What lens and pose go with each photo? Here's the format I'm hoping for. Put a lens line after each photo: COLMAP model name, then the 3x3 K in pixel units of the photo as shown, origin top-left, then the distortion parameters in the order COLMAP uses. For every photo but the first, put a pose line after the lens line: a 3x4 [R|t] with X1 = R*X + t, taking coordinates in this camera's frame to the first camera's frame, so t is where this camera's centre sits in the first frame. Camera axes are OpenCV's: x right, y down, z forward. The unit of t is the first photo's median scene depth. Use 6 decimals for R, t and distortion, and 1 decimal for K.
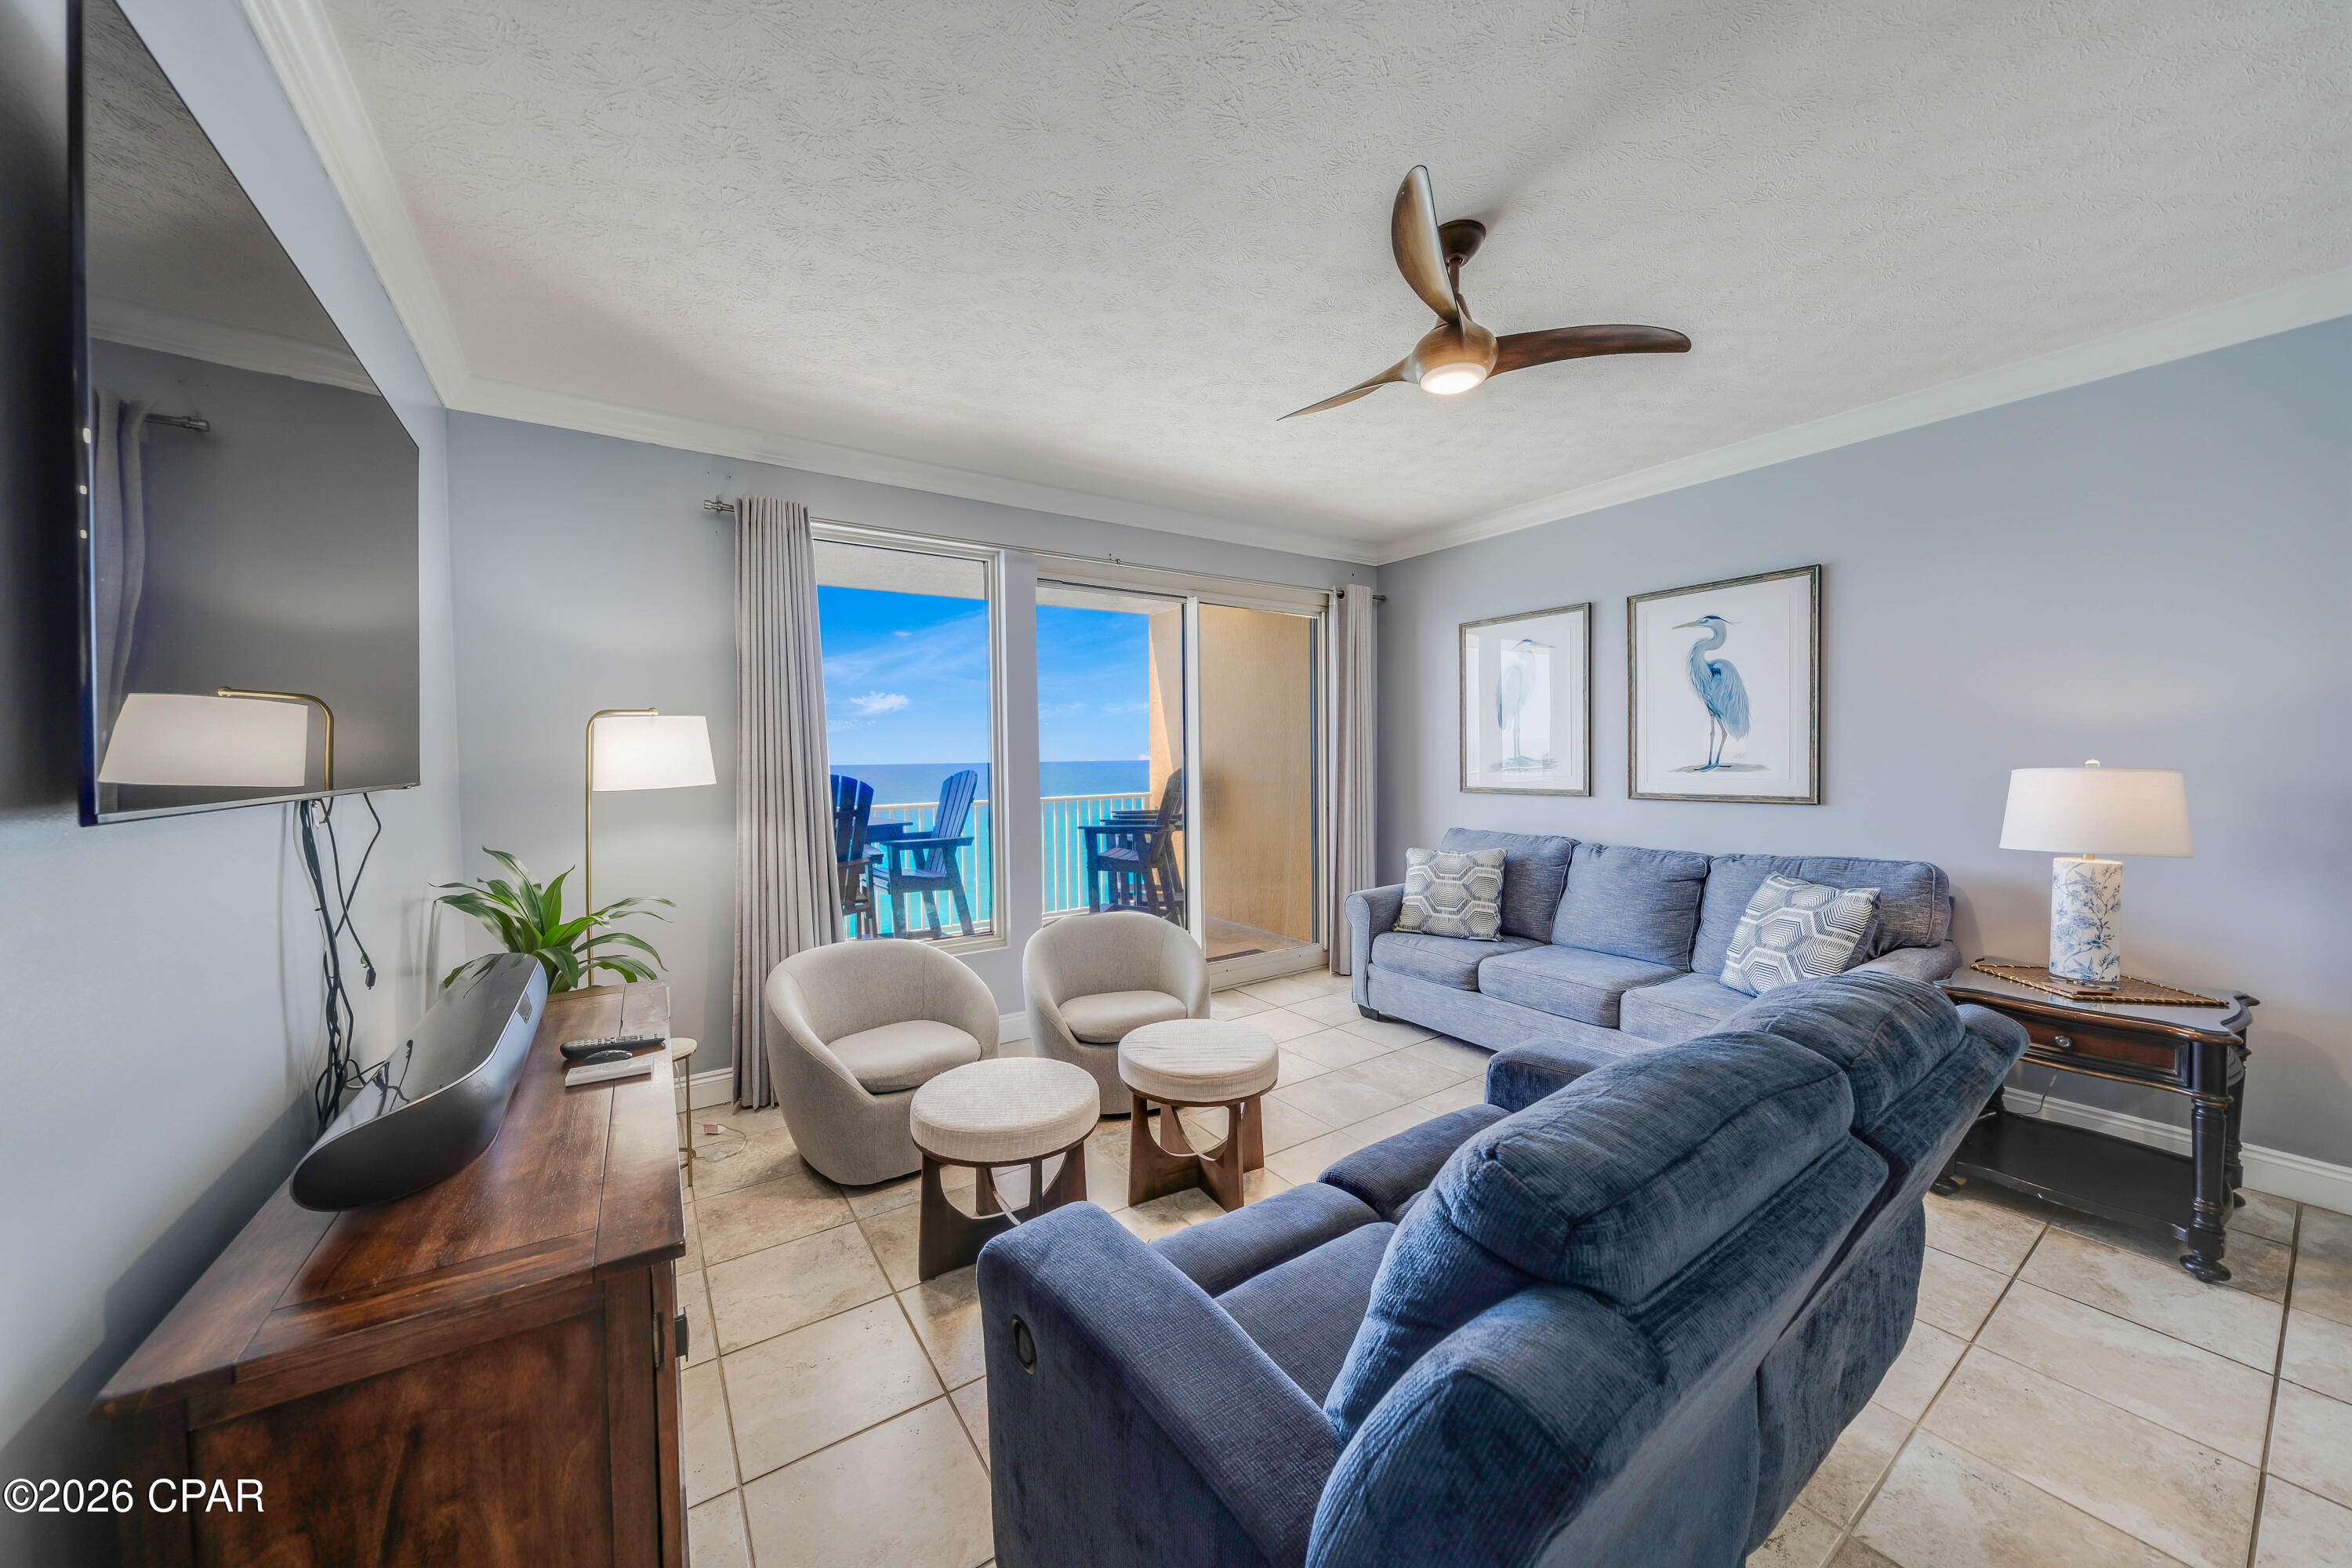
lens RADIAL K [[812.4, 0, 1160.7], [0, 812.4, 782.9], [0, 0, 1]] dist [-0.006697, 0.000159]
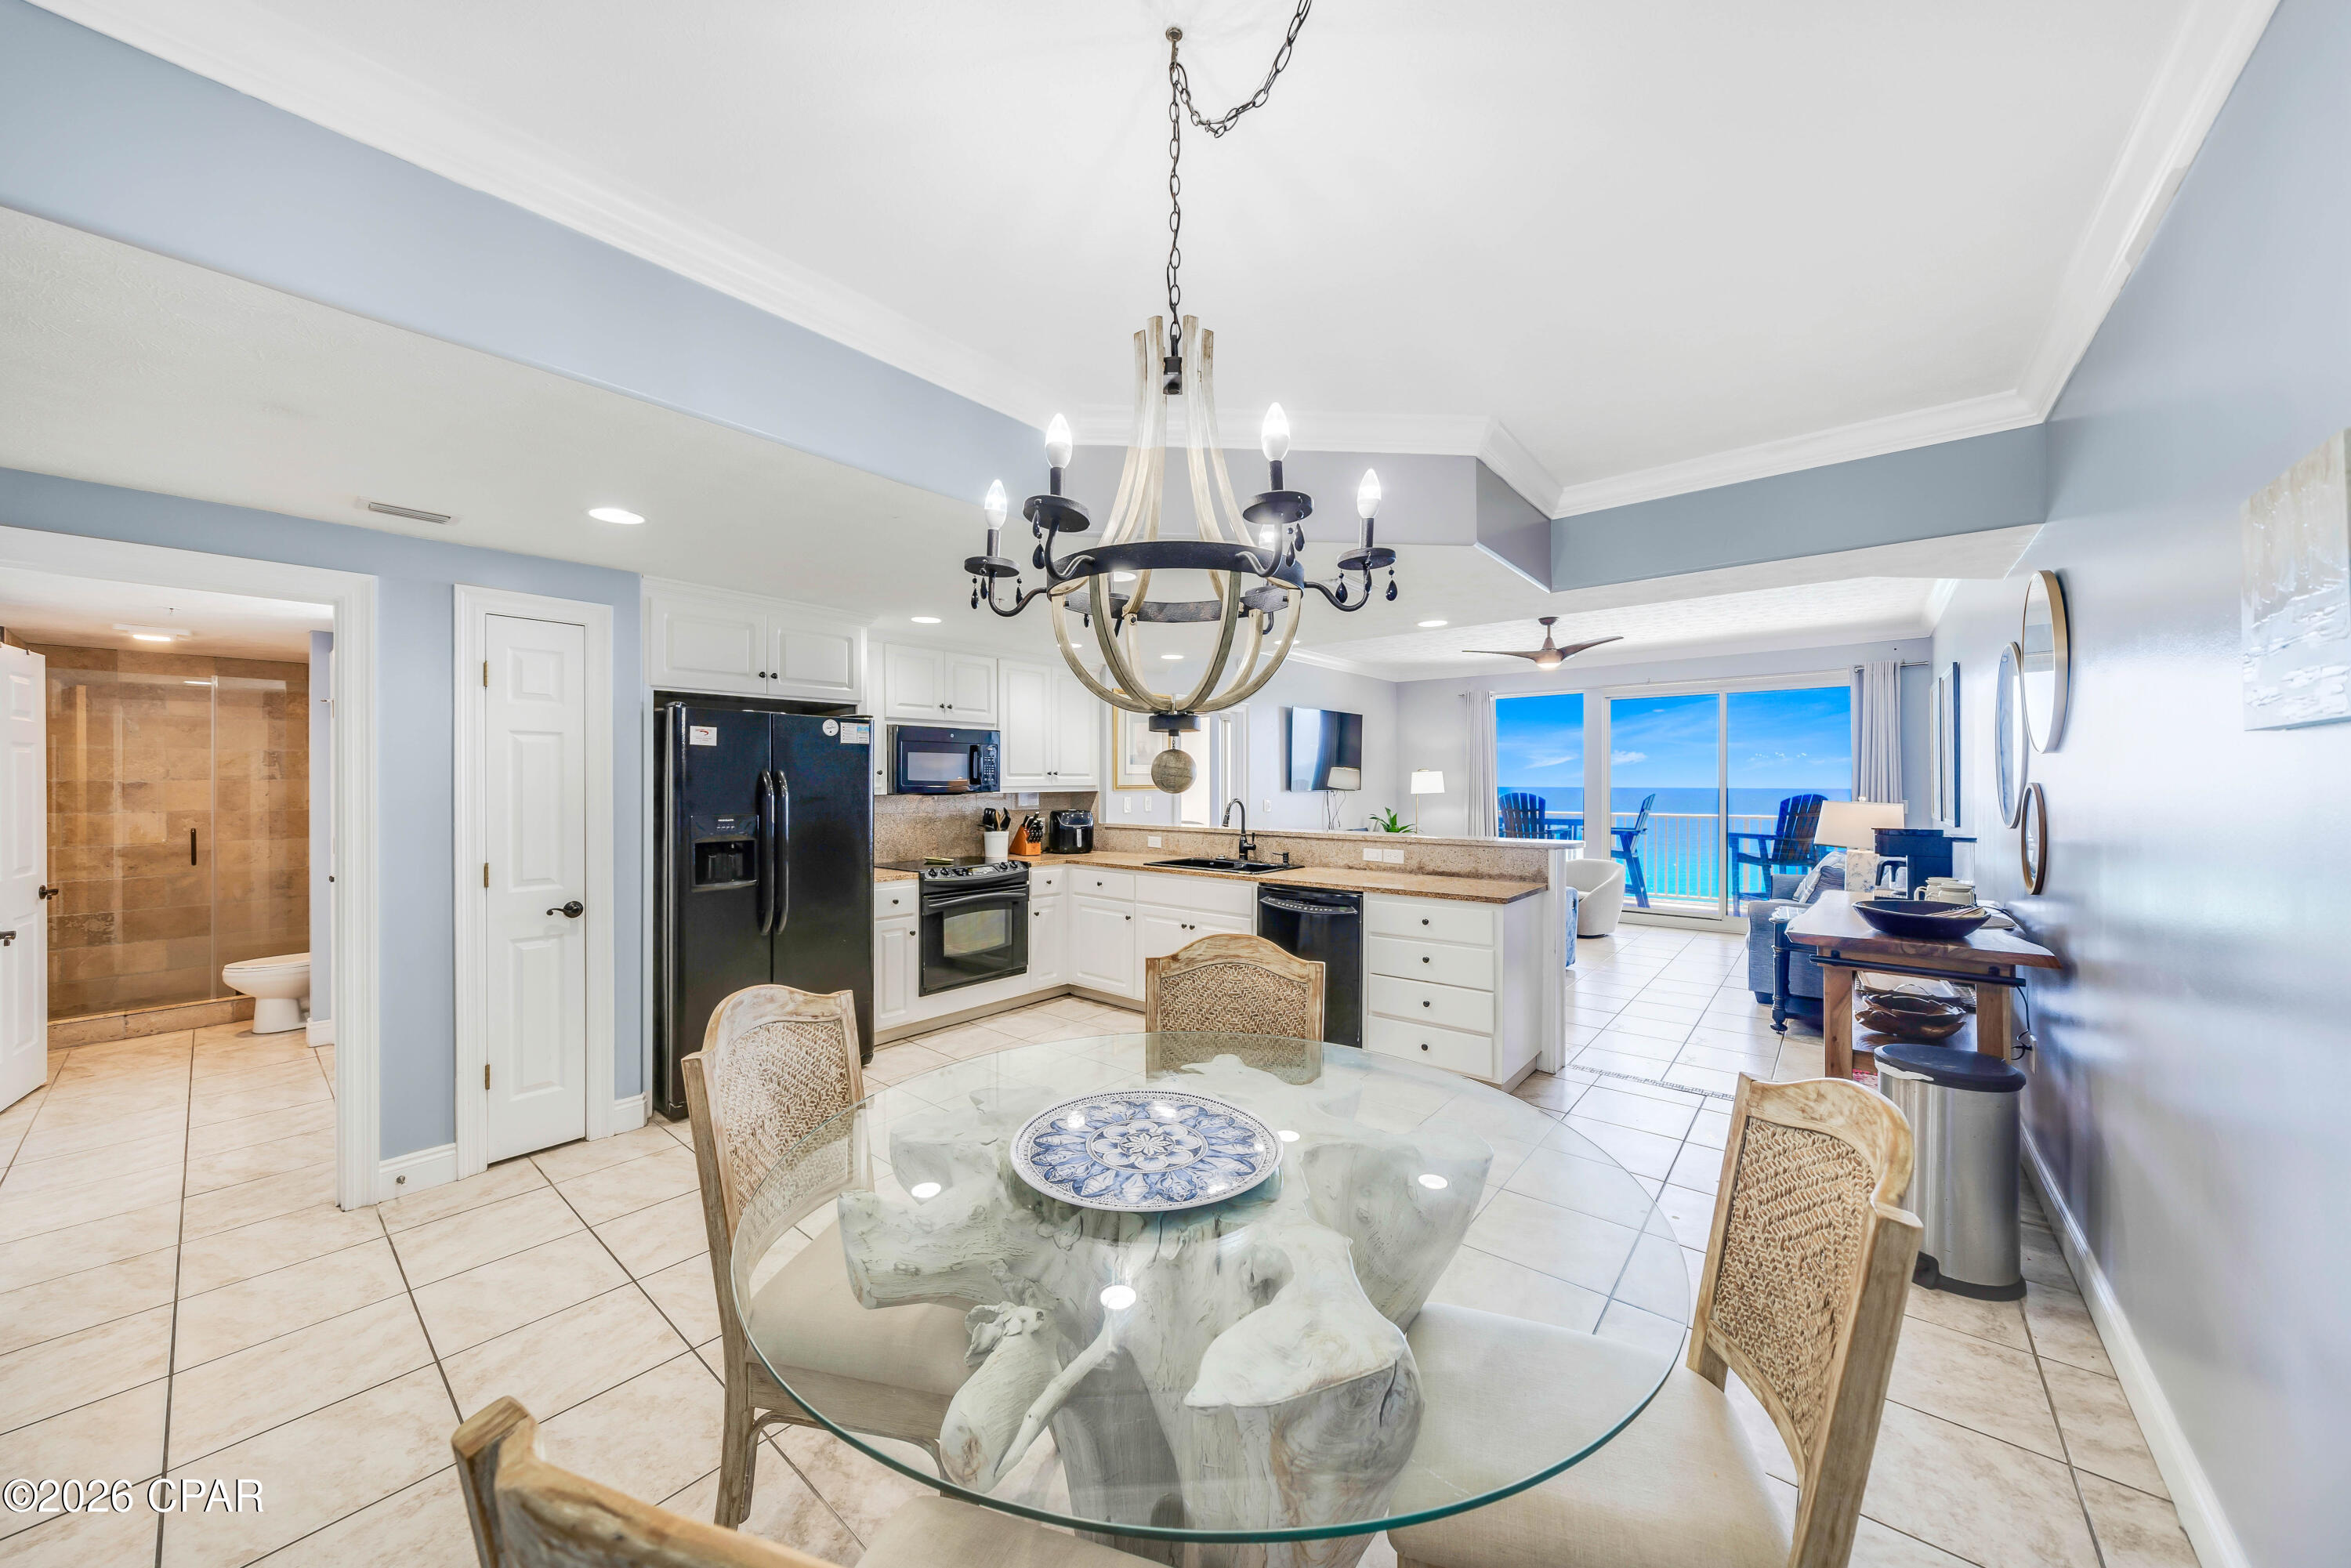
lens RADIAL K [[812.0, 0, 1160.2], [0, 812.0, 782.9], [0, 0, 1]] dist [-0.006697, 0.000159]
pose [[0.273513, 0.007019, -0.961843, 1.757597], [-0.037523, 0.999290, -0.003378, 0.006717], [0.961136, 0.037015, 0.273582, -0.739100]]
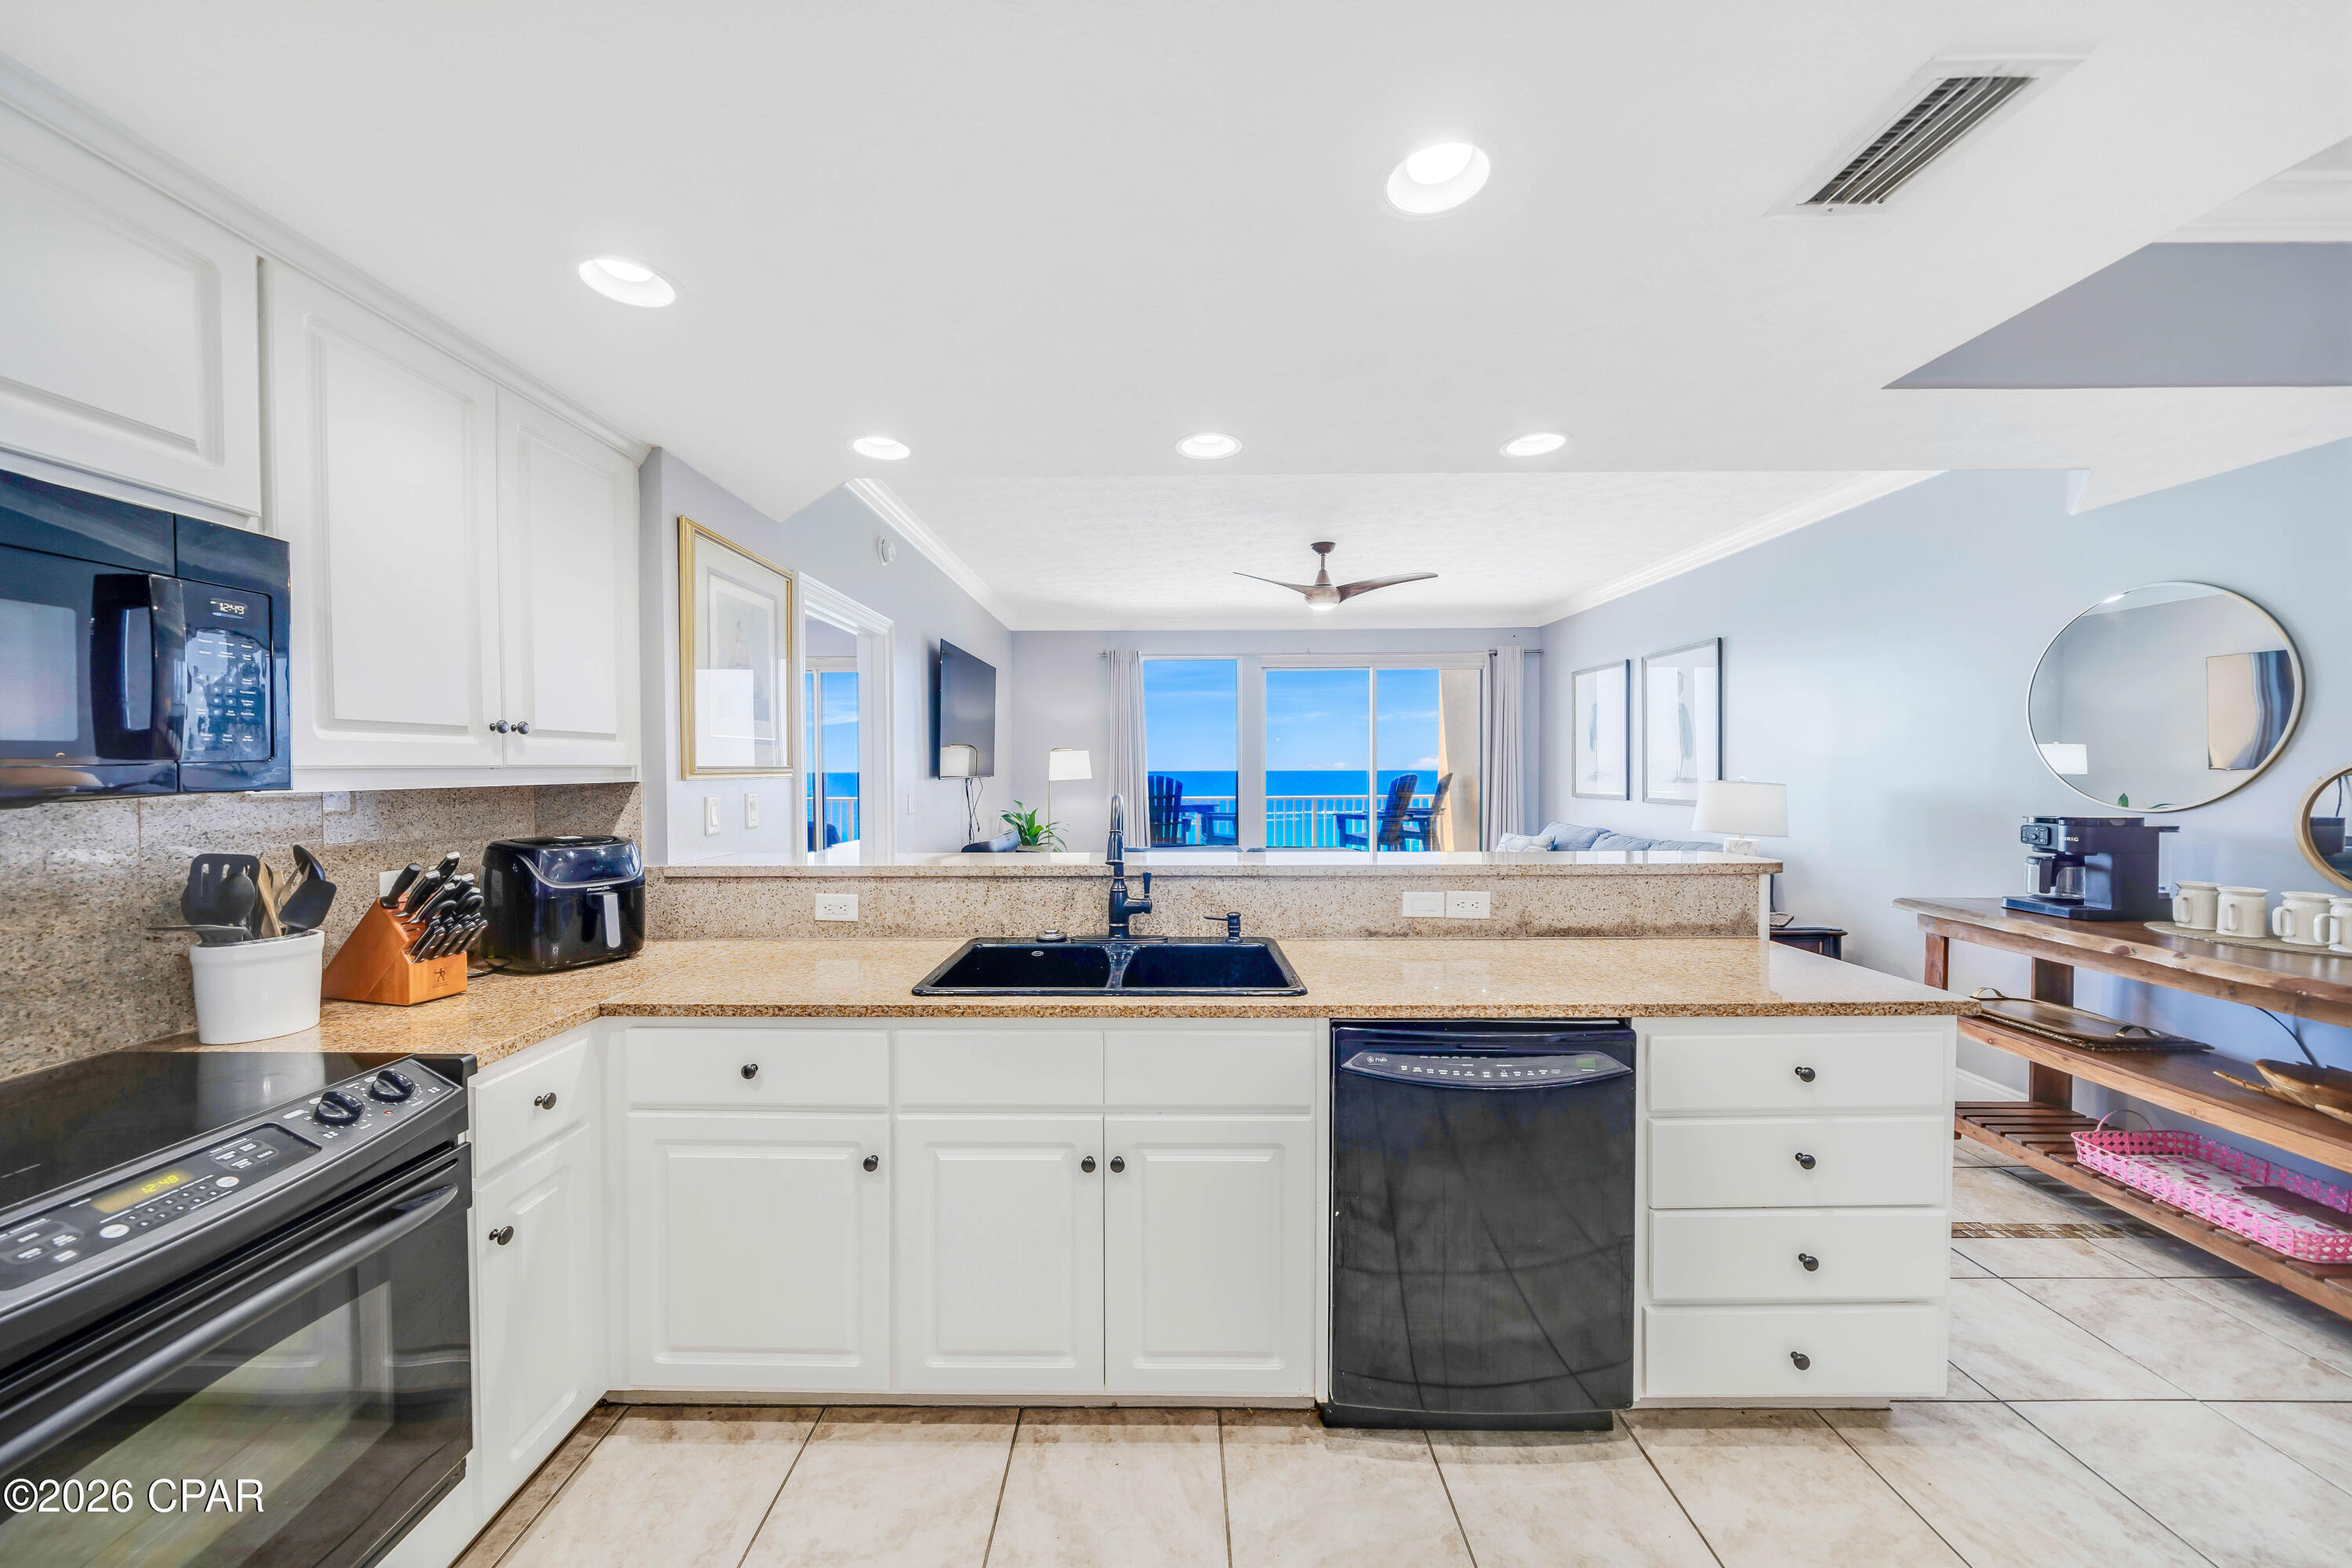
lens RADIAL K [[812.4, 0, 1160.7], [0, 812.4, 782.9], [0, 0, 1]] dist [-0.006697, 0.000159]
pose [[0.823415, 0.015008, -0.567240, 0.786462], [-0.023548, 0.999693, -0.007734, 0.019614], [0.566950, 0.019725, 0.823516, -0.691360]]
